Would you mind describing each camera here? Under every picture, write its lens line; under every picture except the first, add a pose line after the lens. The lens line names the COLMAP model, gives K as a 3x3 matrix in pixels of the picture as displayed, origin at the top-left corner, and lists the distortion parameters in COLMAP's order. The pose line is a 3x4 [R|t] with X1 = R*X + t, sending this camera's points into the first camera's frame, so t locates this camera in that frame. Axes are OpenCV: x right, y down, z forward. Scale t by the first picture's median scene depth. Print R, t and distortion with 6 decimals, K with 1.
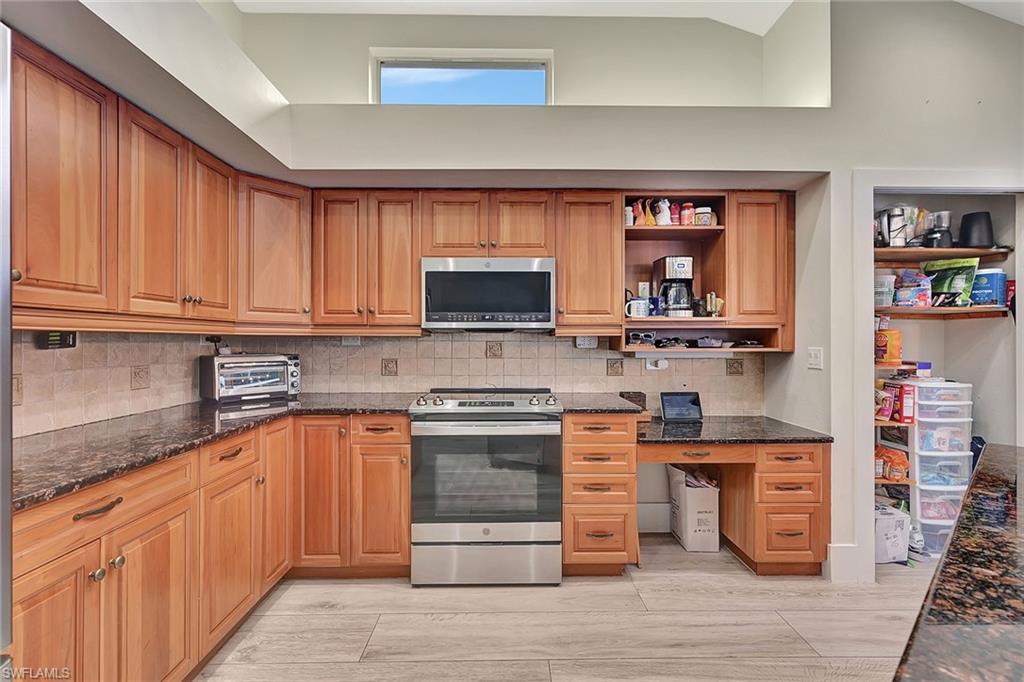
lens RADIAL K [[440.5, 0, 512.0], [0, 440.5, 341.0], [0, 0, 1]] dist [-0.000863, 0.000072]
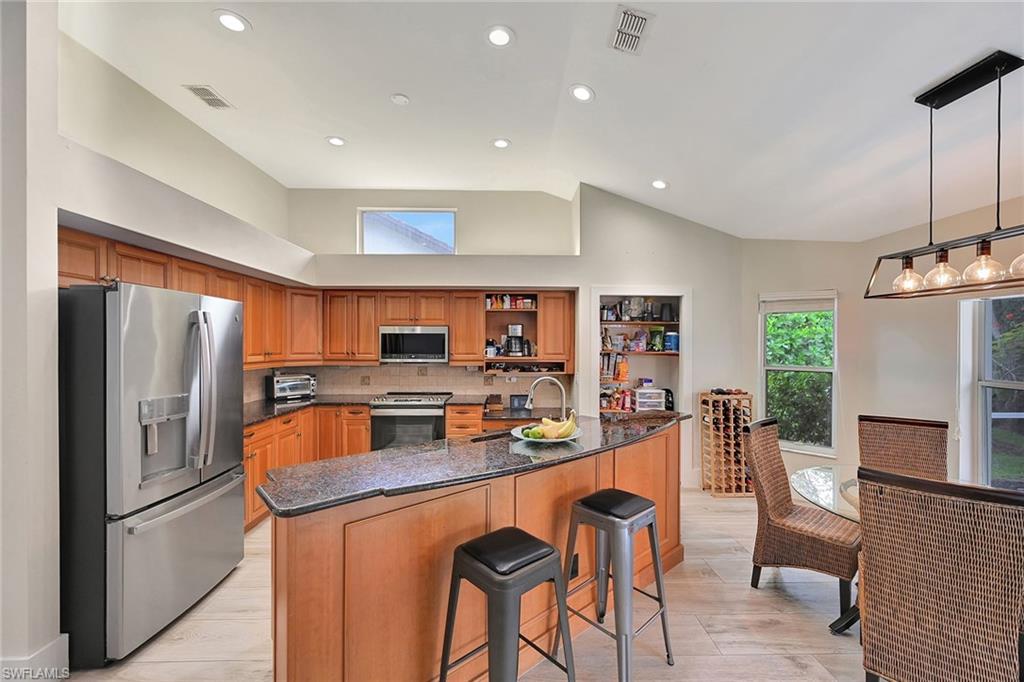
lens RADIAL K [[406.3, 0, 519.3], [0, 406.3, 344.6], [0, 0, 1]] dist [0.000638, 0.000045]
pose [[0.999796, 0.004597, 0.019660, 0.380250], [-0.004622, 0.999989, 0.001208, -0.110434], [-0.019654, -0.001299, 0.999806, -0.817259]]
